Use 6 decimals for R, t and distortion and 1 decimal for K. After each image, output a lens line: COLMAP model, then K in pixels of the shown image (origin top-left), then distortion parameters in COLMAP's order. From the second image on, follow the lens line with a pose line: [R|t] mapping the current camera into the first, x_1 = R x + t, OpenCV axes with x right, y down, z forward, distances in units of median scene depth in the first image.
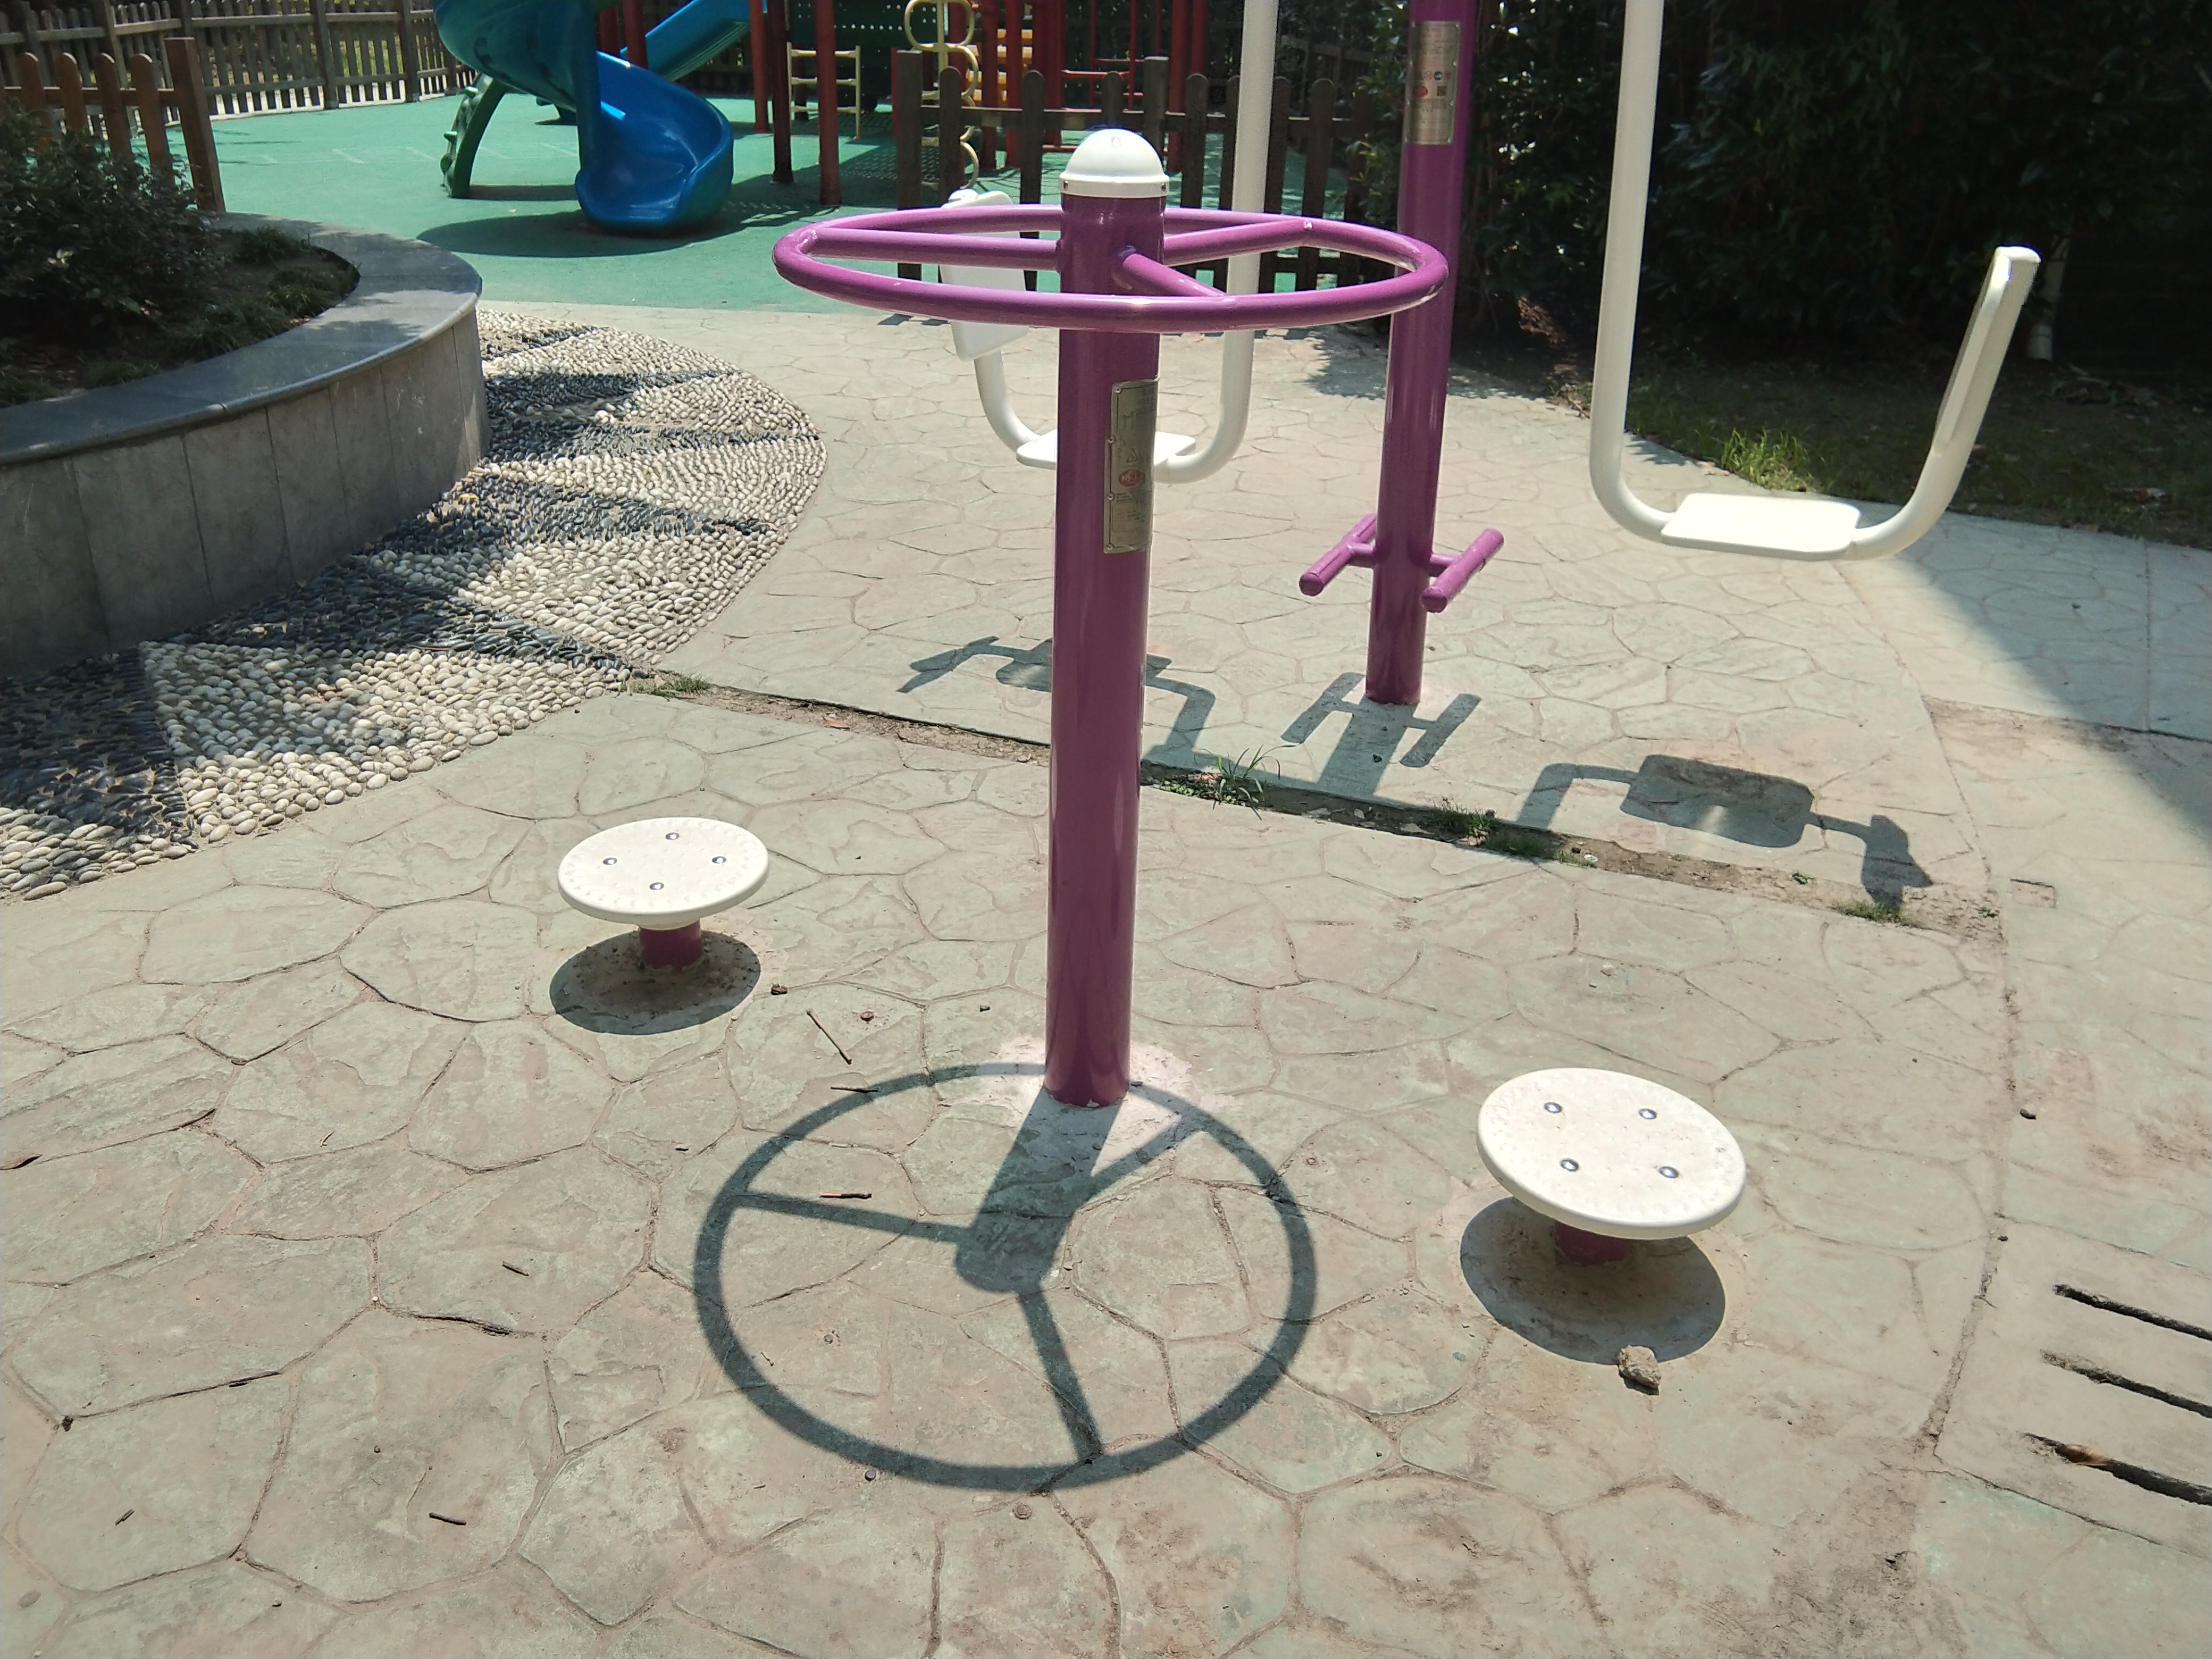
lens RADIAL K [[1943.7, 0, 1058.9], [0, 1943.7, 825.5], [0, 0, 1]] dist [0.119552, -0.229200]
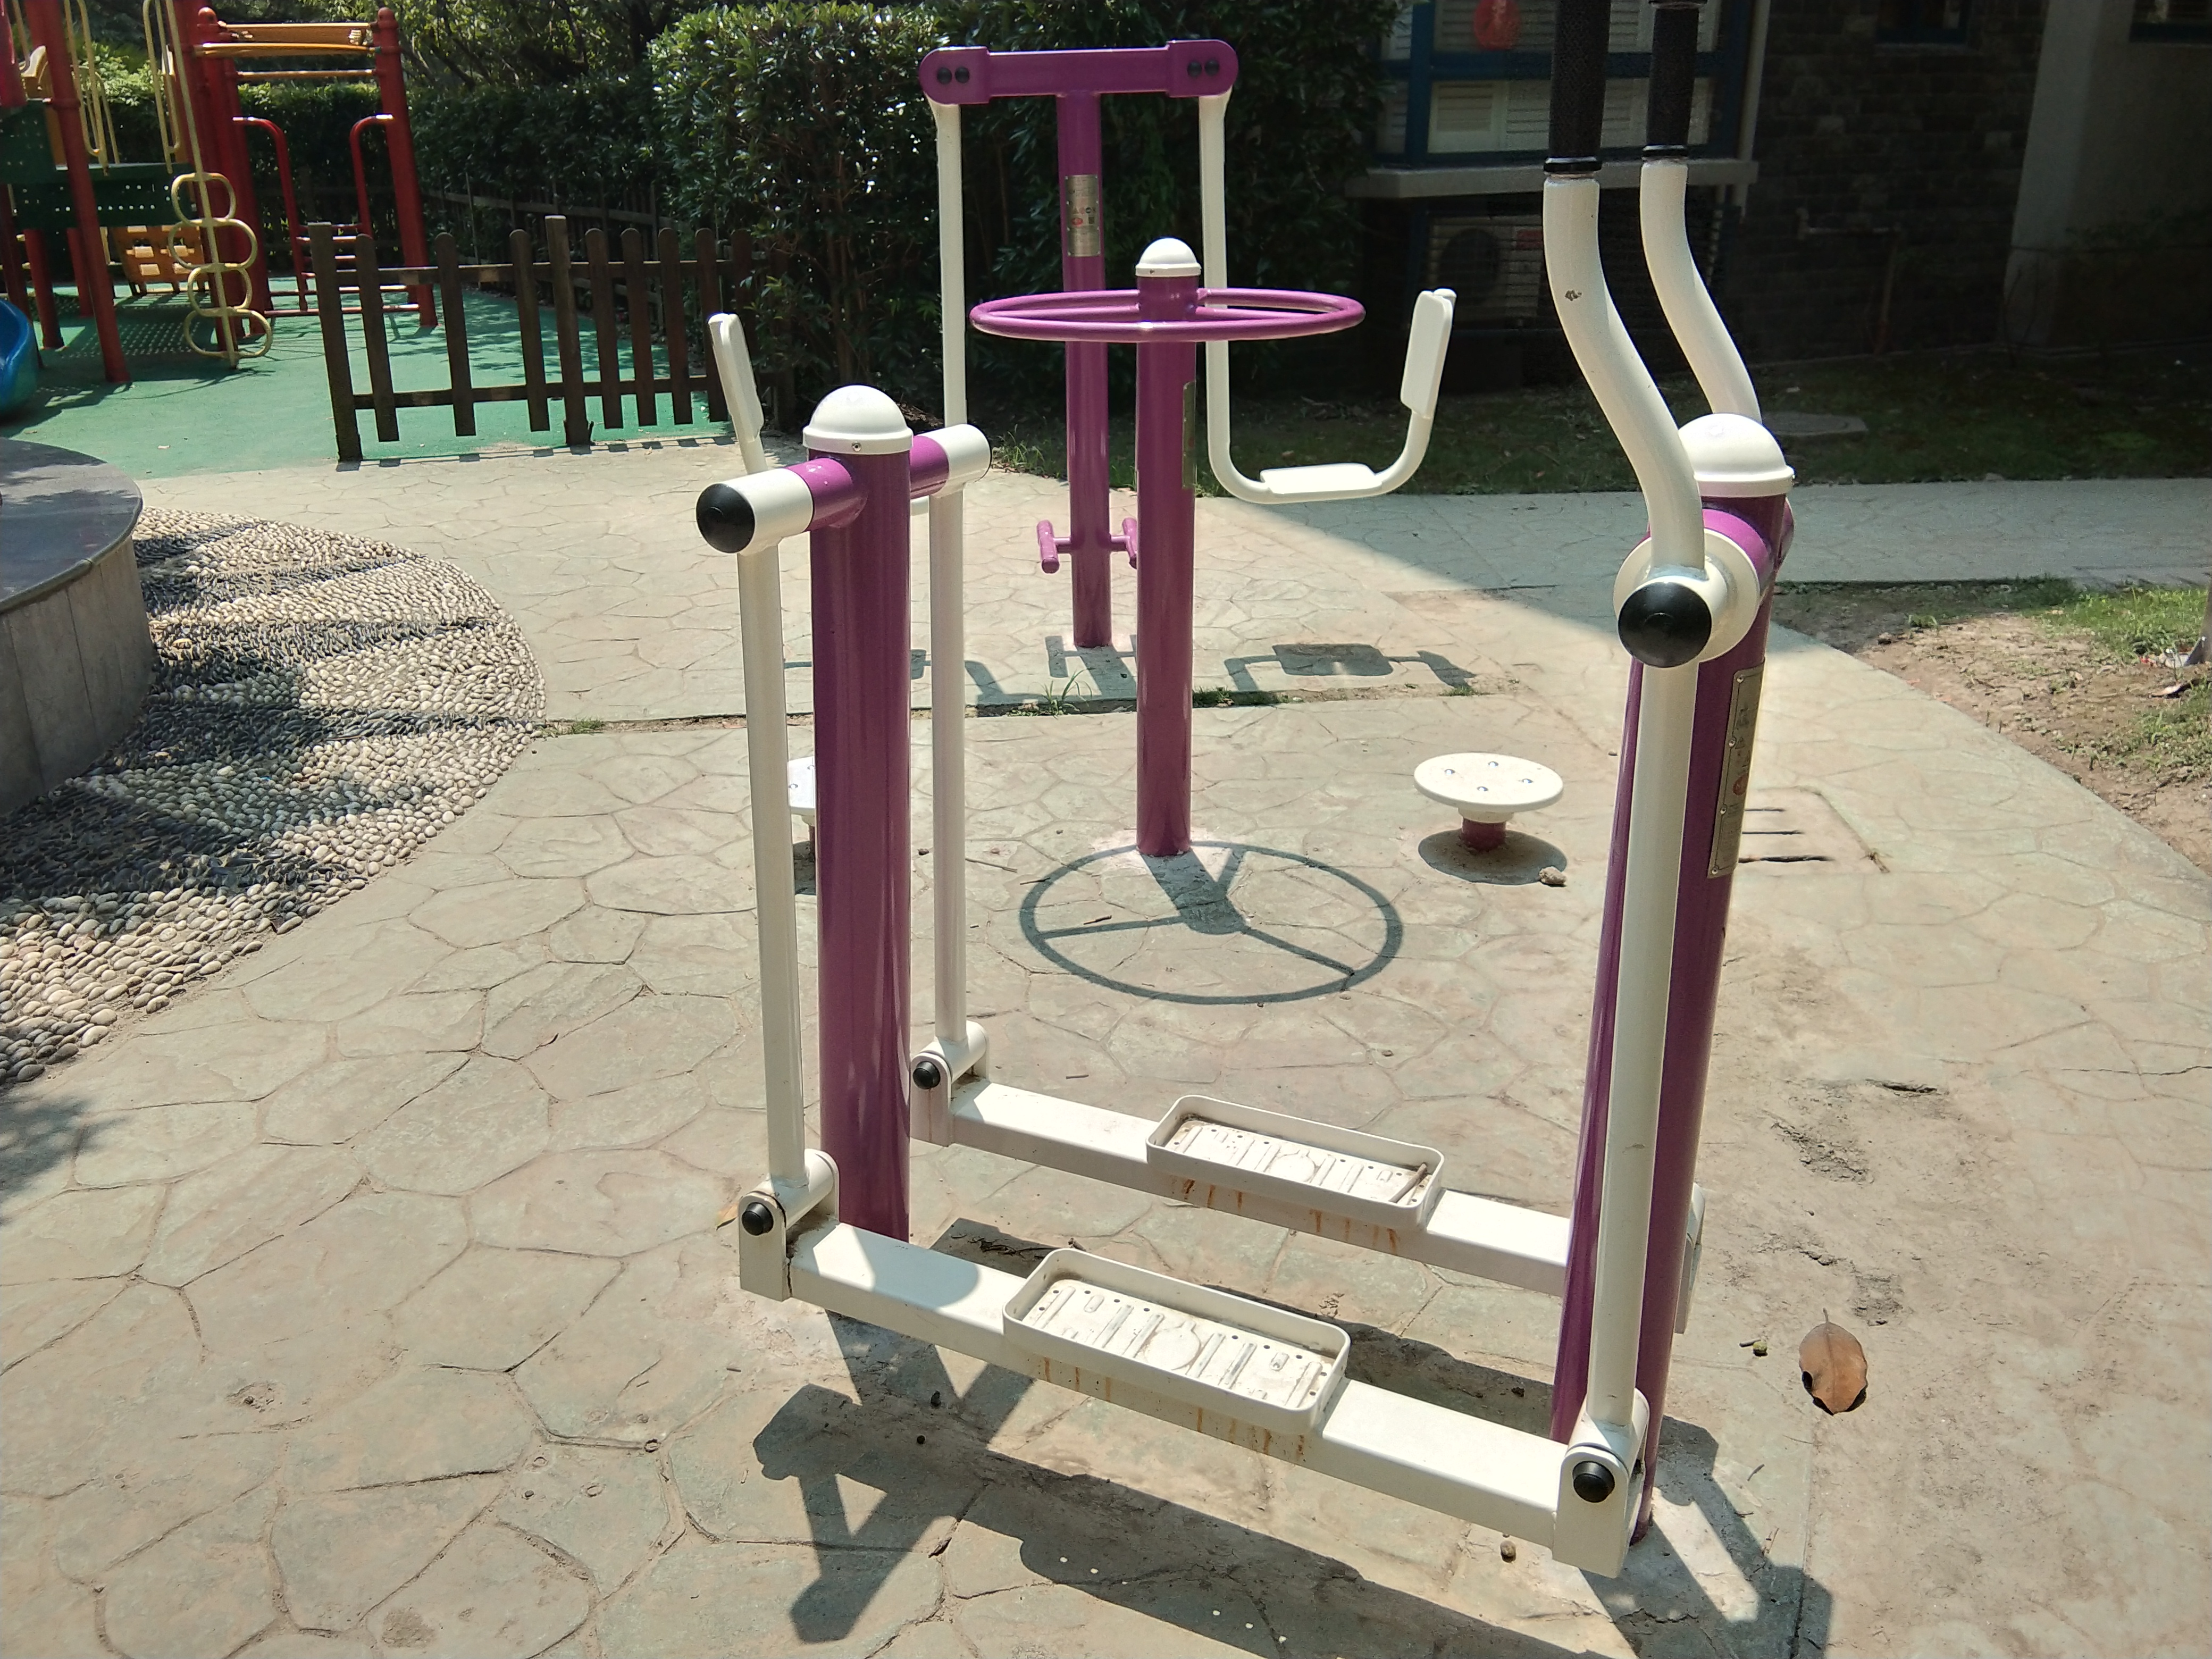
lens RADIAL K [[1785.8, 0, 1244.6], [0, 1785.8, 822.0], [0, 0, 1]] dist [0.096776, -0.105970]
pose [[0.857404, -0.215381, 0.467408, -0.365994], [0.235251, 0.971799, 0.016264, 0.064242], [-0.457730, 0.096013, 0.883892, -0.184788]]
